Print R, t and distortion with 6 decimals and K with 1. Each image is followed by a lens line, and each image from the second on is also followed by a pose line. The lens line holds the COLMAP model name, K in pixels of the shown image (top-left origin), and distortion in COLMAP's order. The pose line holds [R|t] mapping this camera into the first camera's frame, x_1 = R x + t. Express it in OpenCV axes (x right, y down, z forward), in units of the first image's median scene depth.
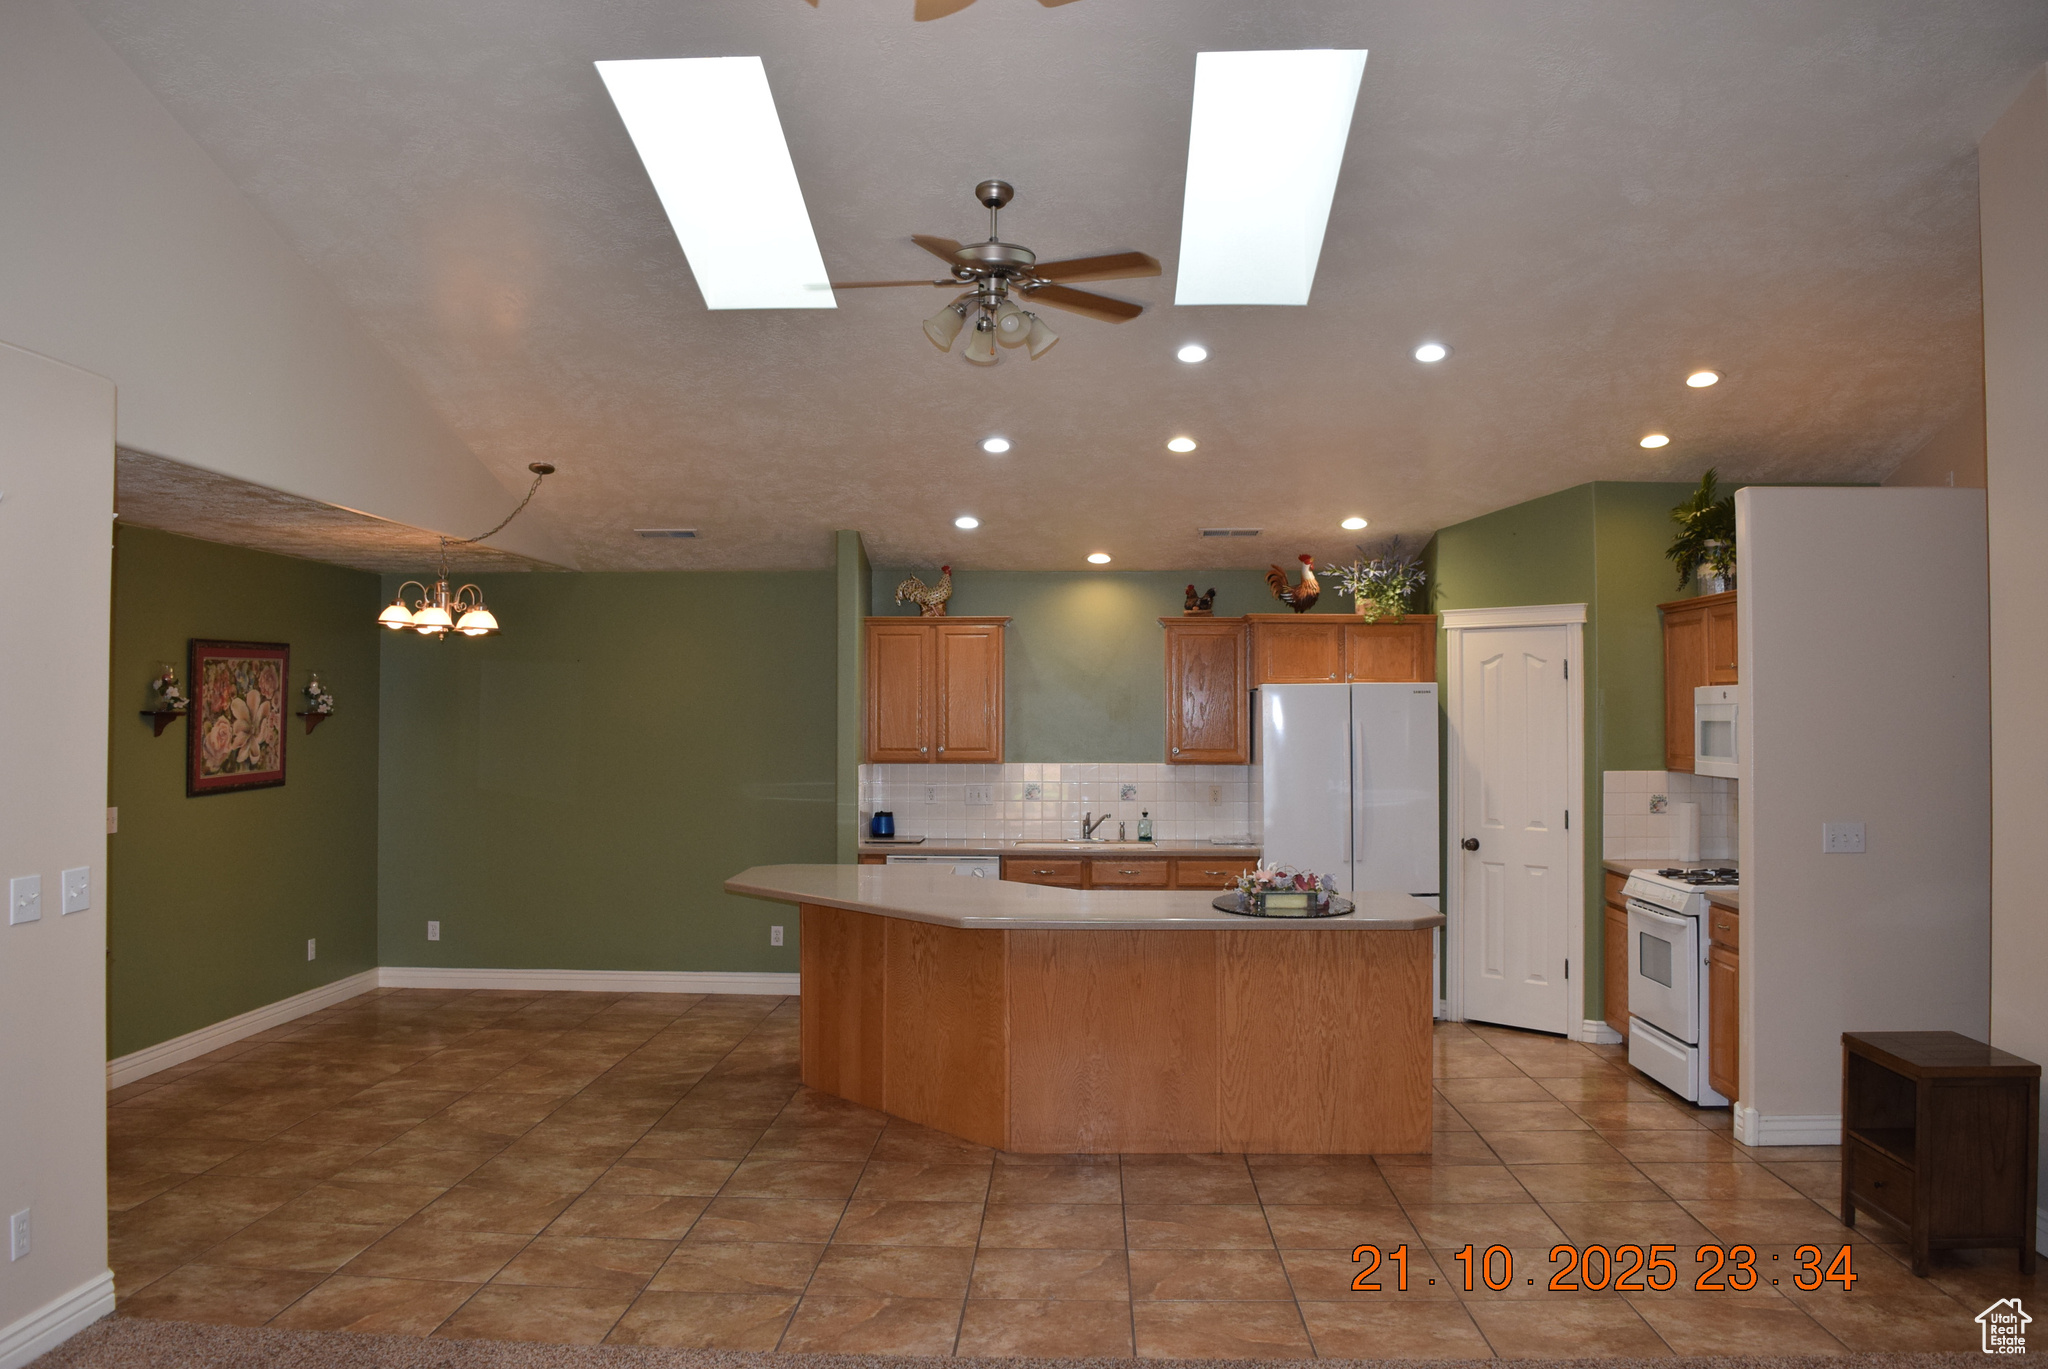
lens RADIAL K [[1650.2, 0, 1027.0], [0, 1650.2, 665.5], [0, 0, 1]] dist [-0.087516, 0.008524]
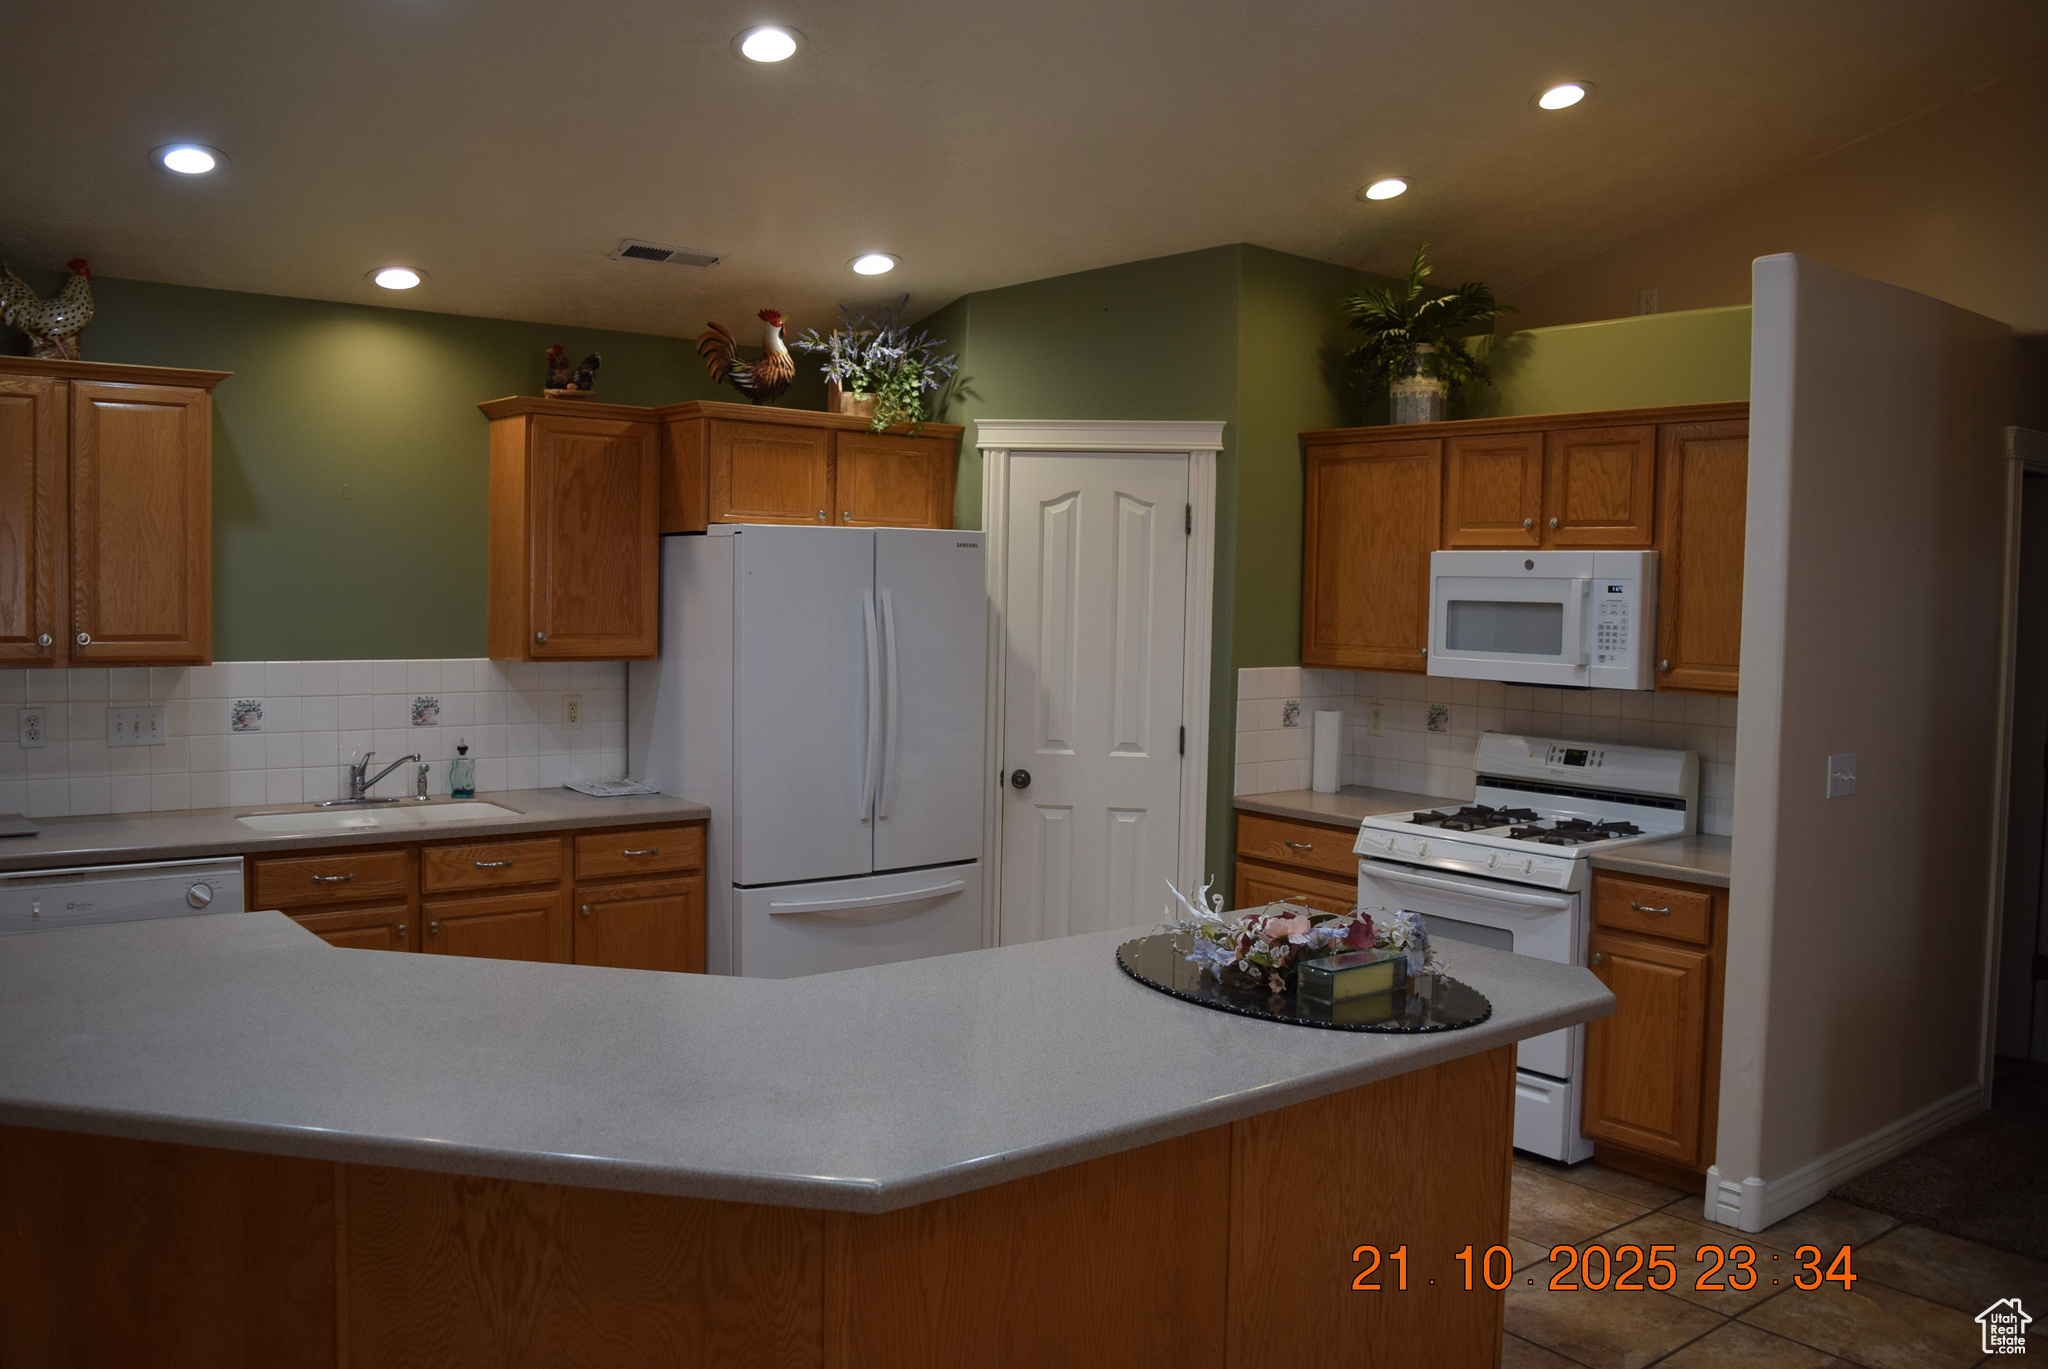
lens RADIAL K [[1650.2, 0, 1027.0], [0, 1650.2, 665.5], [0, 0, 1]] dist [-0.087516, 0.008524]
pose [[0.759815, -0.018565, 0.649874, -0.152774], [-0.037946, 0.996622, 0.072836, 0.014700], [-0.649031, -0.080002, 0.756544, 0.486025]]
